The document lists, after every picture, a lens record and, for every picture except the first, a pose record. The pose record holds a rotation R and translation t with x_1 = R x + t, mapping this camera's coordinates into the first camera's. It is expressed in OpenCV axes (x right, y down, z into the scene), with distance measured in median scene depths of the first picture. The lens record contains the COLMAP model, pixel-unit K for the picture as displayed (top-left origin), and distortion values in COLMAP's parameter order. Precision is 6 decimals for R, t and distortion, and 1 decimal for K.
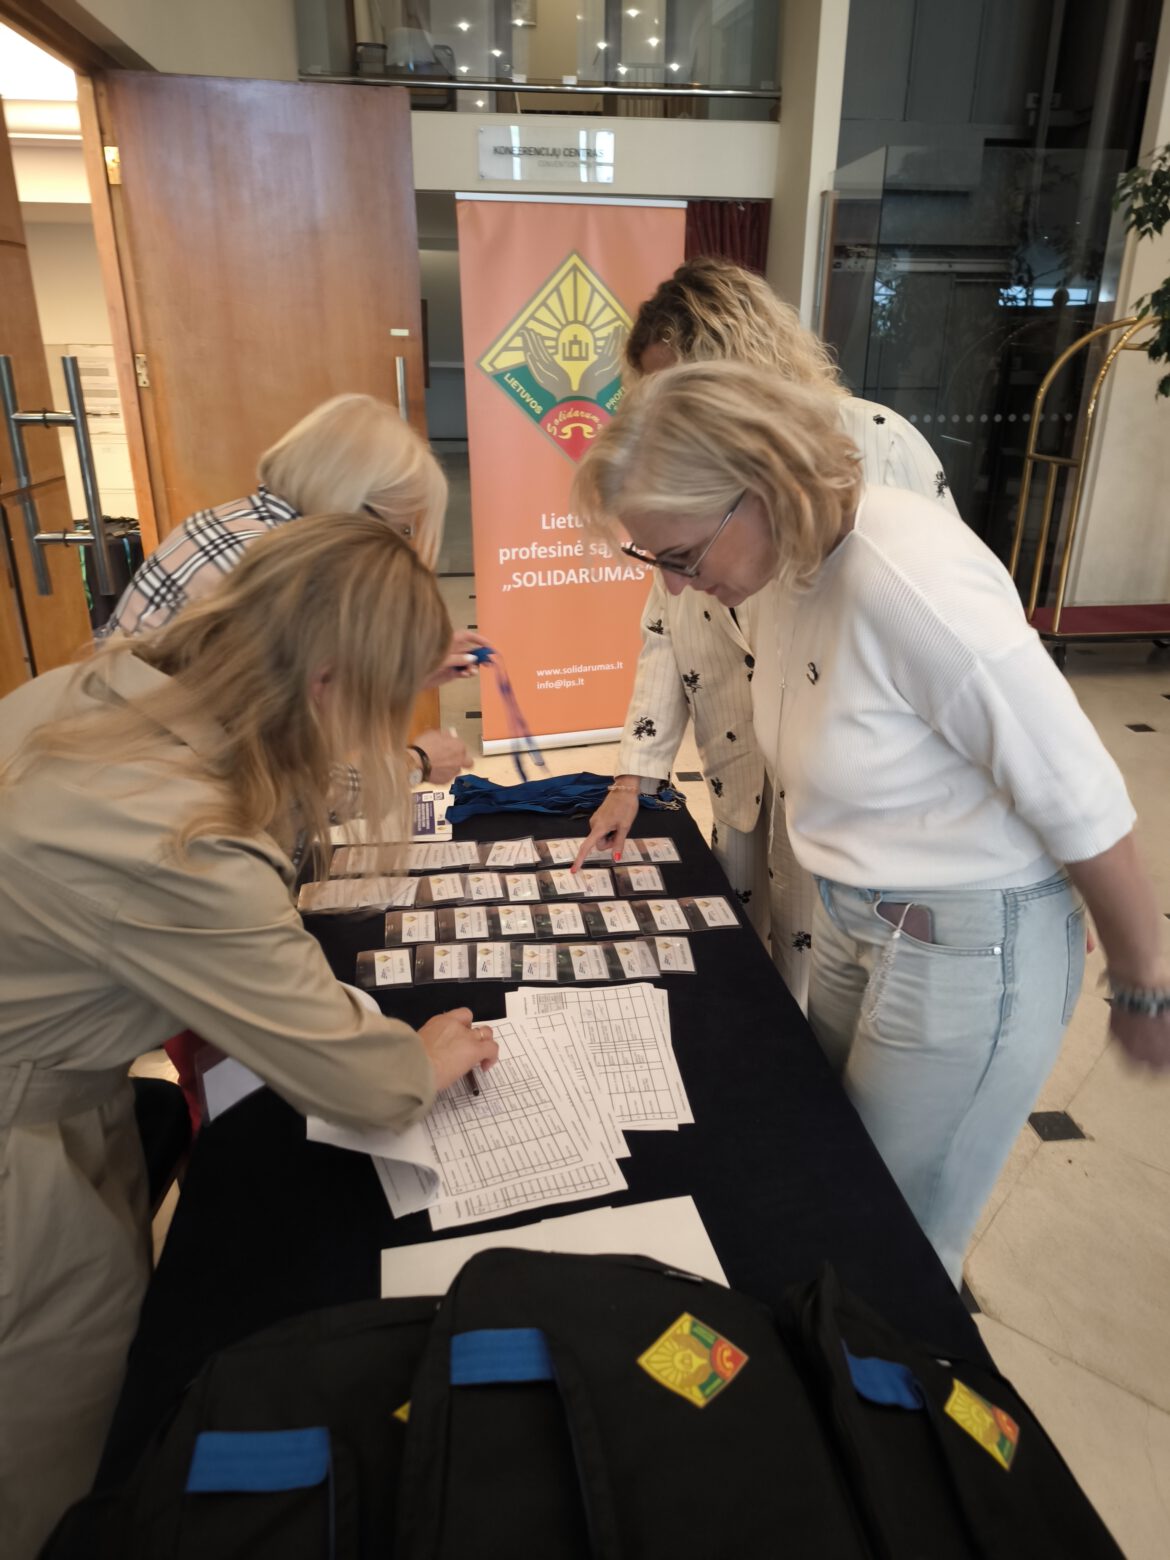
lens RADIAL K [[1062.8, 0, 585.0], [0, 1062.8, 780.0], [0, 0, 1]] dist [0.000972, 0.000548]
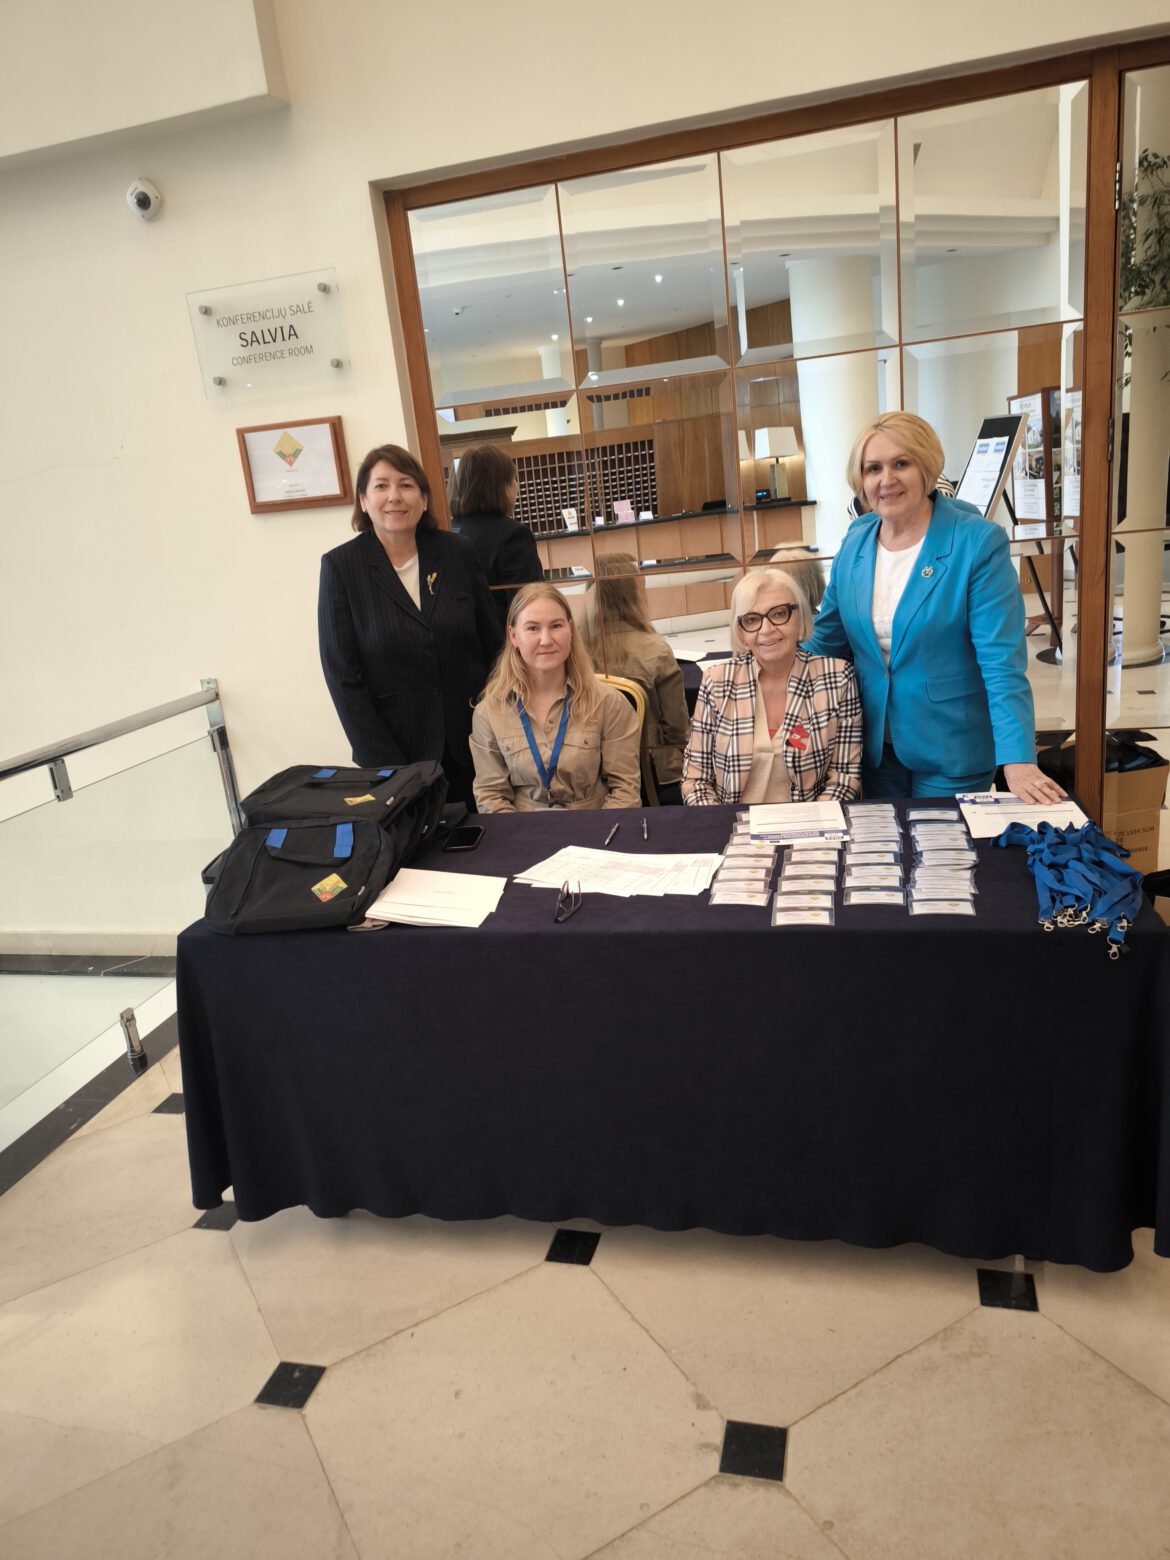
lens RADIAL K [[1062.8, 0, 585.0], [0, 1062.8, 780.0], [0, 0, 1]] dist [0.000972, 0.000548]
pose [[-0.344769, 0.283632, -0.894811, 1.150948], [-0.230868, 0.898355, 0.373708, -0.370494], [0.909854, 0.335426, -0.244243, 1.002504]]
